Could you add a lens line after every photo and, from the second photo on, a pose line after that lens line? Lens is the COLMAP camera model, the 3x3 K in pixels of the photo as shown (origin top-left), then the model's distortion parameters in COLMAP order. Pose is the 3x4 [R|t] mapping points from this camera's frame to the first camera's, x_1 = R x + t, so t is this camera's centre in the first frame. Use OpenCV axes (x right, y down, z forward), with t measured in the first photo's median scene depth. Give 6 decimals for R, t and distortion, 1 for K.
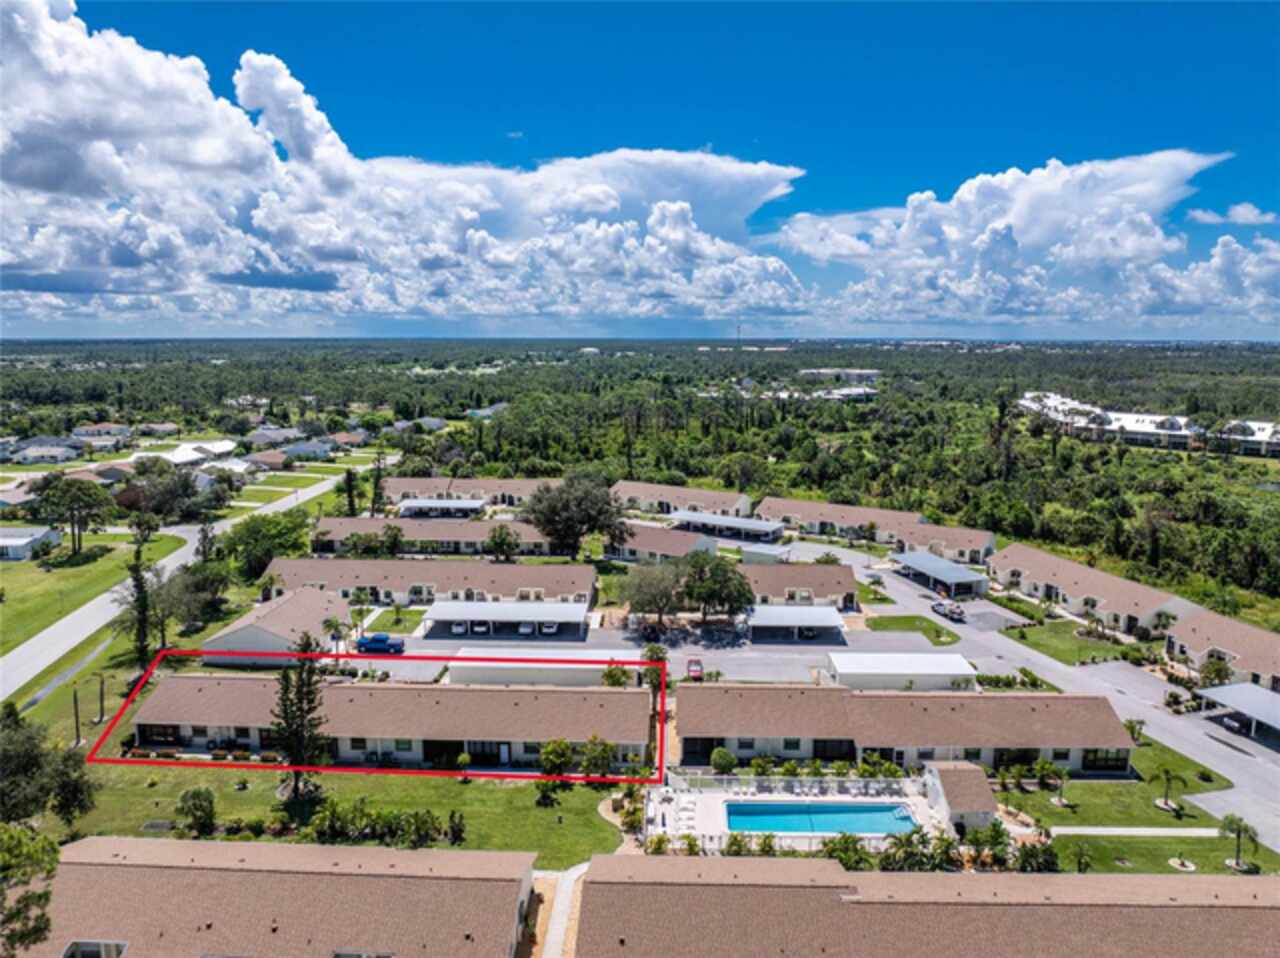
lens RADIAL K [[908.8, 0, 640.0], [0, 908.8, 479.0], [0, 0, 1]] dist [-0.040612, 0.000744]
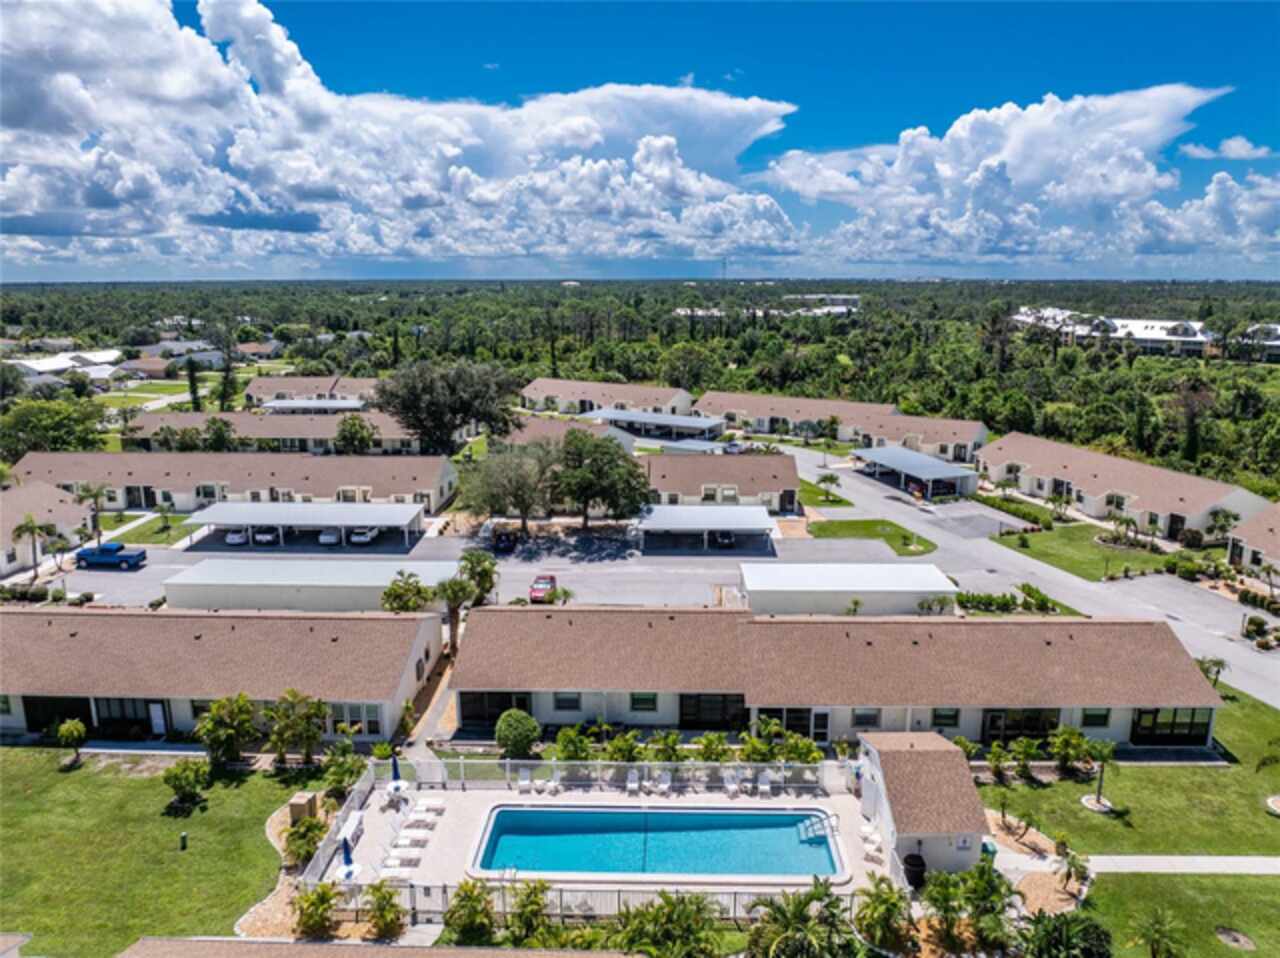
lens RADIAL K [[908.8, 0, 640.0], [0, 908.8, 479.0], [0, 0, 1]] dist [-0.040612, 0.000744]
pose [[0.999933, -0.005093, 0.010388, 0.111305], [0.004441, 0.998080, 0.061785, 0.076336], [-0.010682, -0.061735, 0.998035, 0.287519]]
